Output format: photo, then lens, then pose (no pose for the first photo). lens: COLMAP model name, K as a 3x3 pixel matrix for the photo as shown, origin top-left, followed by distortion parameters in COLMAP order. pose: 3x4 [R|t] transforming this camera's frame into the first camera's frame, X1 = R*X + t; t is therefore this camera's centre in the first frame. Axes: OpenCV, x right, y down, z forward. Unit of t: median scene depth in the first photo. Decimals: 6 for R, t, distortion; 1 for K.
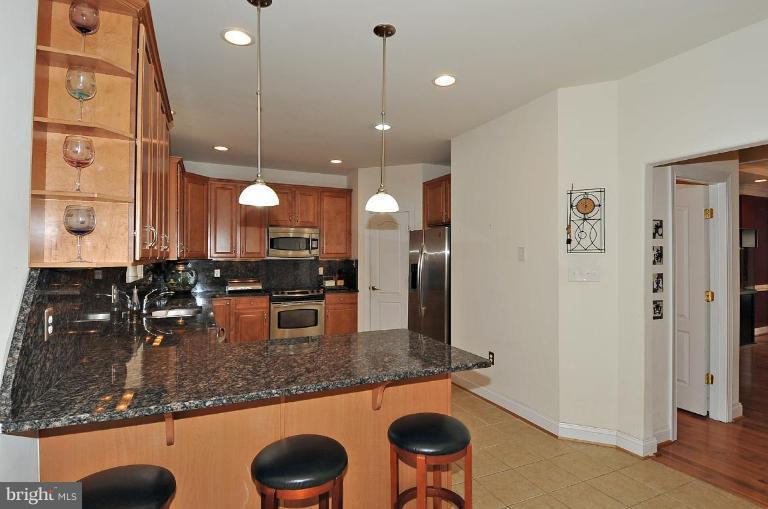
lens RADIAL K [[386.0, 0, 384.0], [0, 386.0, 254.5], [0, 0, 1]] dist [0.002491, 0.000250]
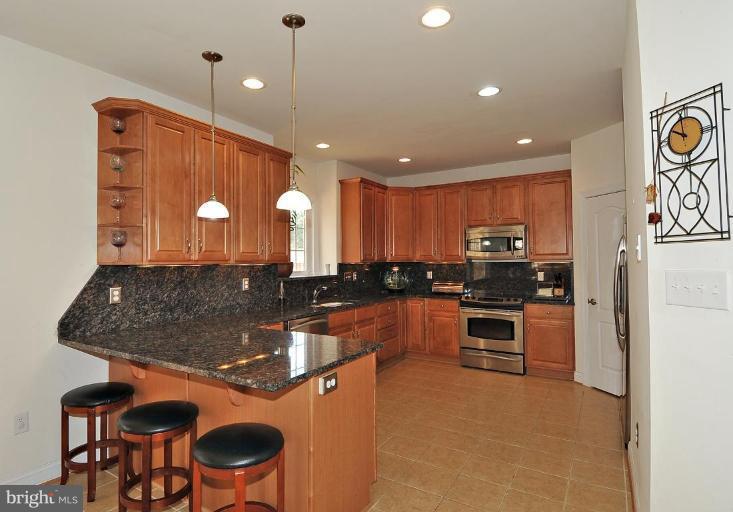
lens RADIAL K [[401.3, 0, 366.5], [0, 401.3, 256.0], [0, 0, 1]] dist [-0.004052, -0.001222]
pose [[0.560737, -0.015535, -0.827848, 0.409973], [0.009501, 0.999879, -0.012328, 0.008087], [0.827939, -0.000953, 0.560817, 0.261850]]
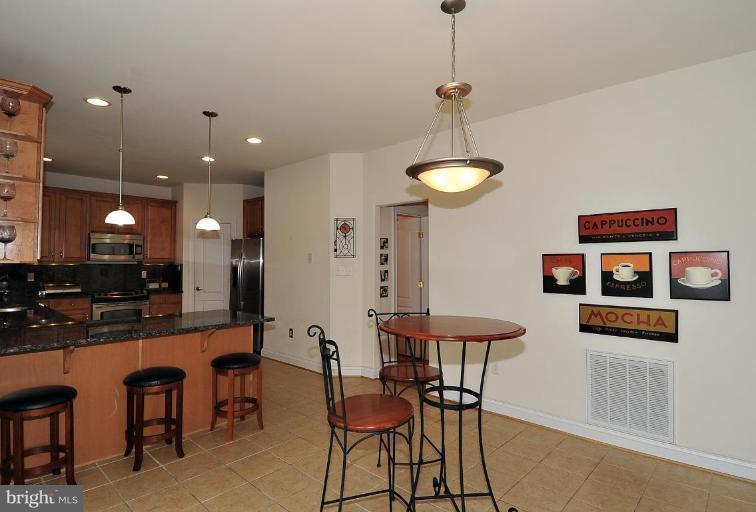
lens RADIAL K [[388.2, 0, 378.0], [0, 388.2, 256.0], [0, 0, 1]] dist [-0.016462, -0.000265]
pose [[0.914265, 0.007456, 0.405047, -0.003241], [-0.001395, 0.999883, -0.015257, 0.007668], [-0.405114, 0.013384, 0.914168, -0.312123]]
